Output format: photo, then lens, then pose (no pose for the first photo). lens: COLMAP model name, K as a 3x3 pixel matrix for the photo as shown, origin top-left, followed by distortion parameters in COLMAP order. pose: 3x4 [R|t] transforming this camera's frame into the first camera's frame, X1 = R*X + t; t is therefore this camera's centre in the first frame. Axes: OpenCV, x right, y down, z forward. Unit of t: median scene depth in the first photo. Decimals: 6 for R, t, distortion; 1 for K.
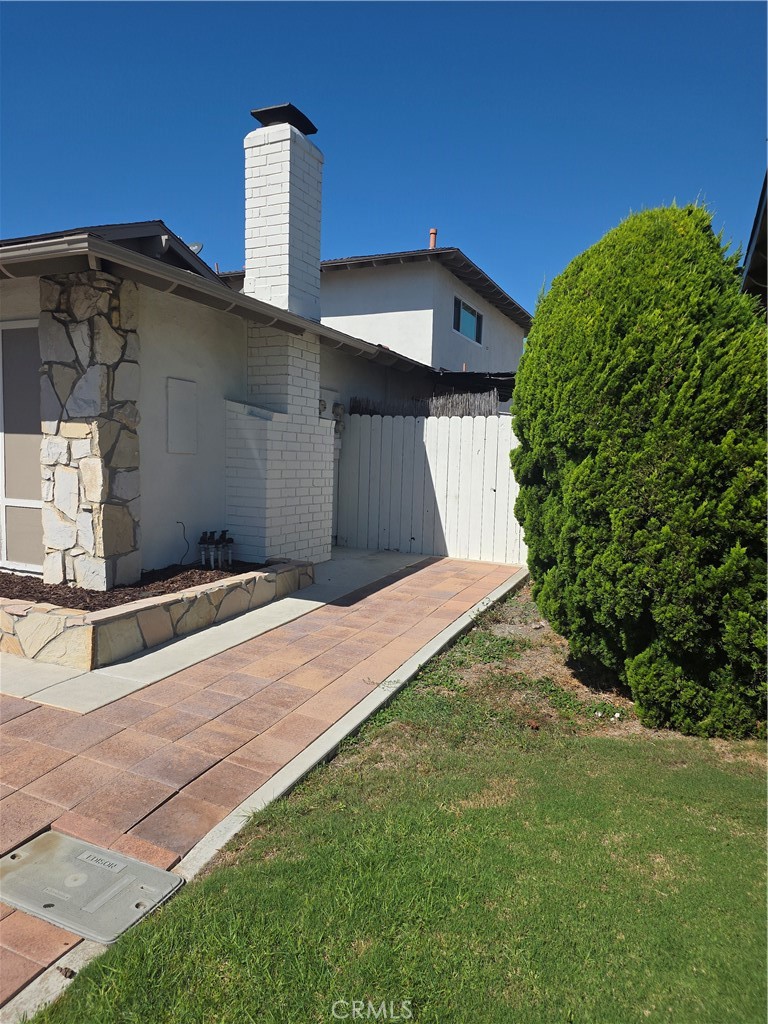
lens RADIAL K [[679.6, 0, 379.7], [0, 679.6, 506.8], [0, 0, 1]] dist [0.076091, -0.053405]
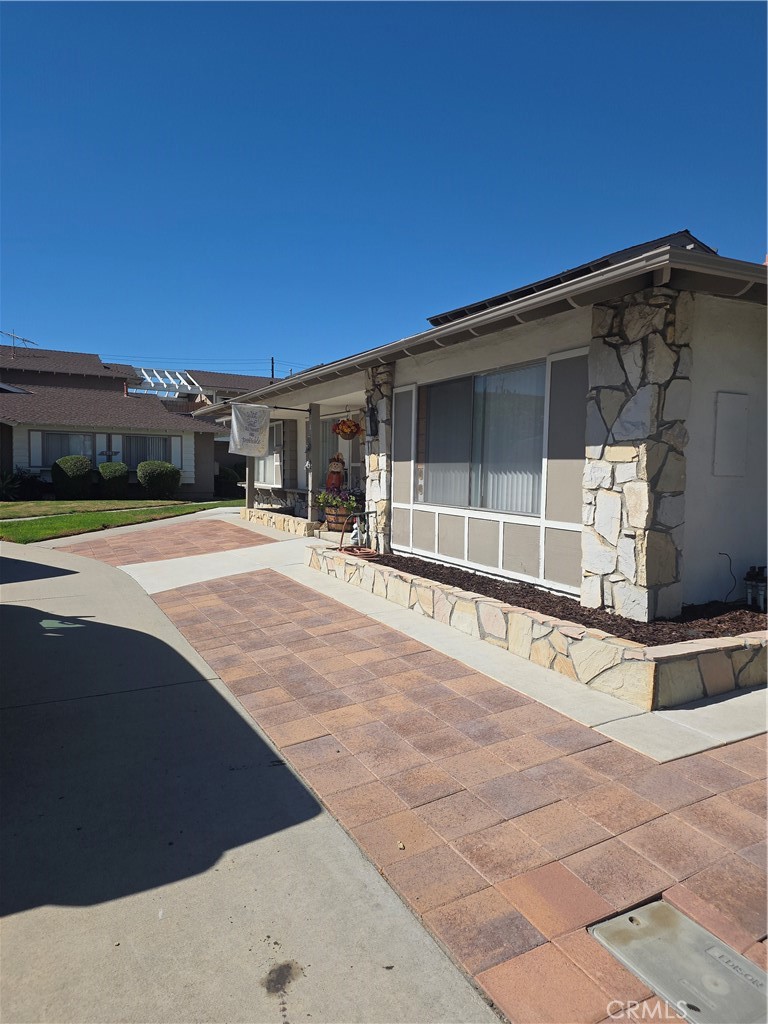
lens RADIAL K [[679.6, 0, 379.7], [0, 679.6, 506.8], [0, 0, 1]] dist [0.076091, -0.053405]
pose [[0.783532, 0.021733, -0.620972, -0.104149], [-0.041629, 0.998979, -0.017565, -0.004555], [0.619956, 0.039614, 0.783636, 0.025716]]
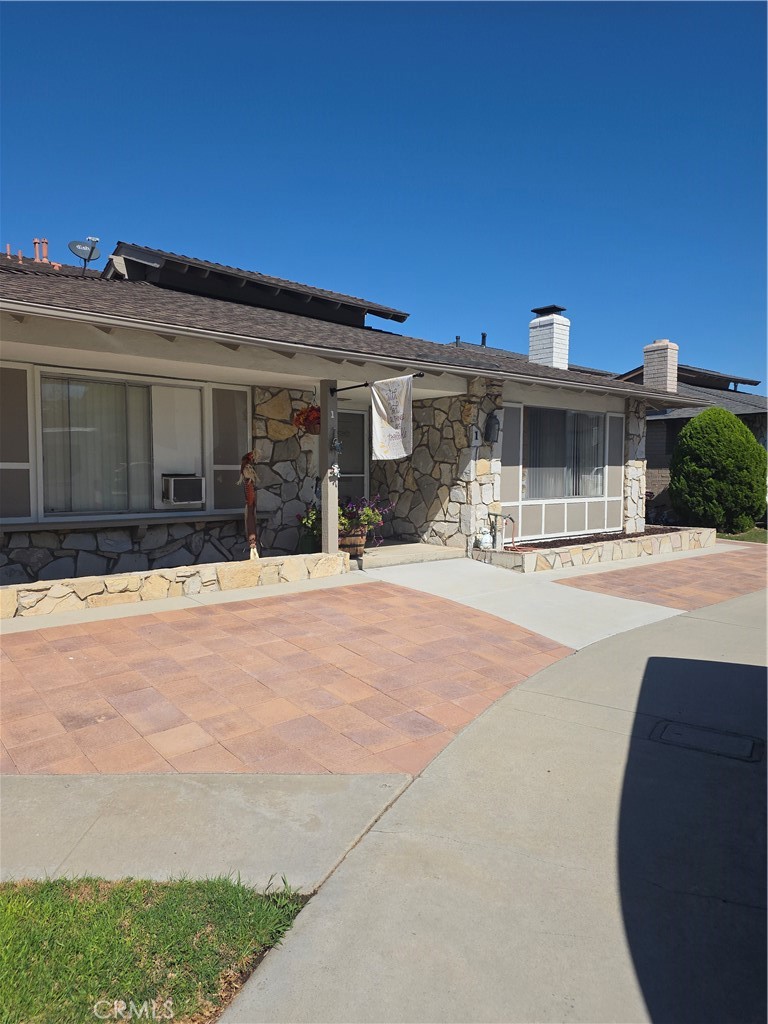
lens RADIAL K [[679.6, 0, 379.7], [0, 679.6, 506.8], [0, 0, 1]] dist [0.076091, -0.053405]
pose [[0.403323, -0.074988, 0.911980, -2.897207], [0.078307, 0.995809, 0.047250, -0.145317], [-0.911701, 0.052357, 0.407505, 0.867524]]
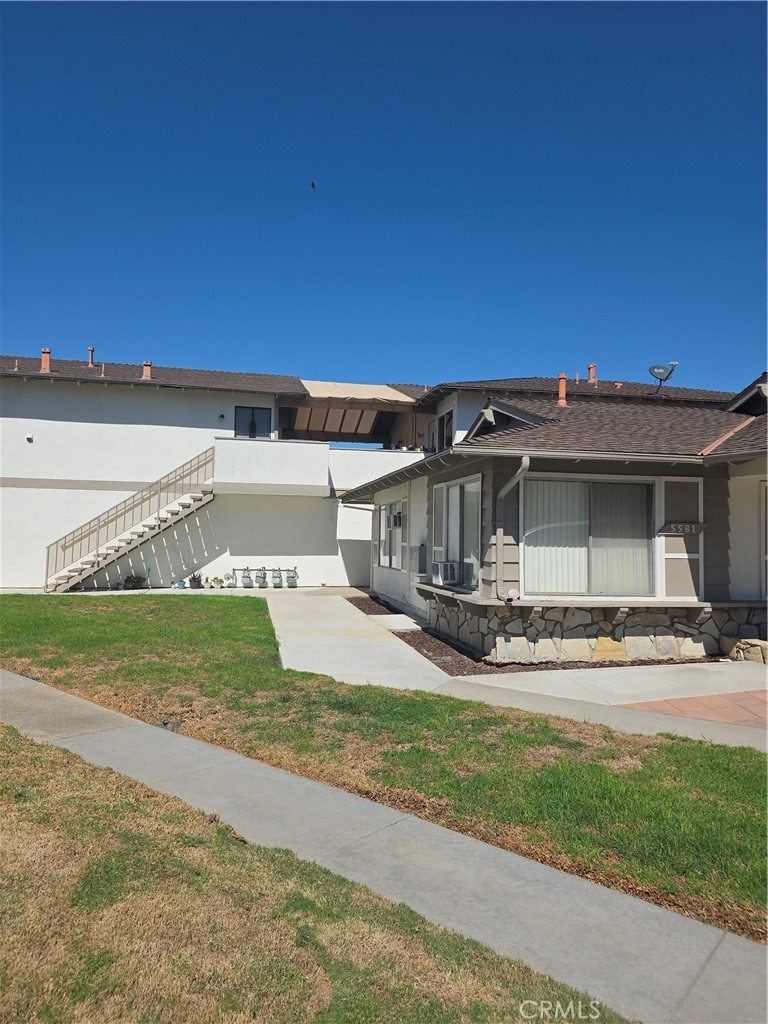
lens RADIAL K [[679.6, 0, 379.7], [0, 679.6, 506.8], [0, 0, 1]] dist [0.076091, -0.053405]
pose [[0.834717, 0.016237, 0.550439, -3.748160], [0.044034, 0.994396, -0.096109, -0.208944], [-0.548916, 0.104462, 0.829325, 1.042580]]
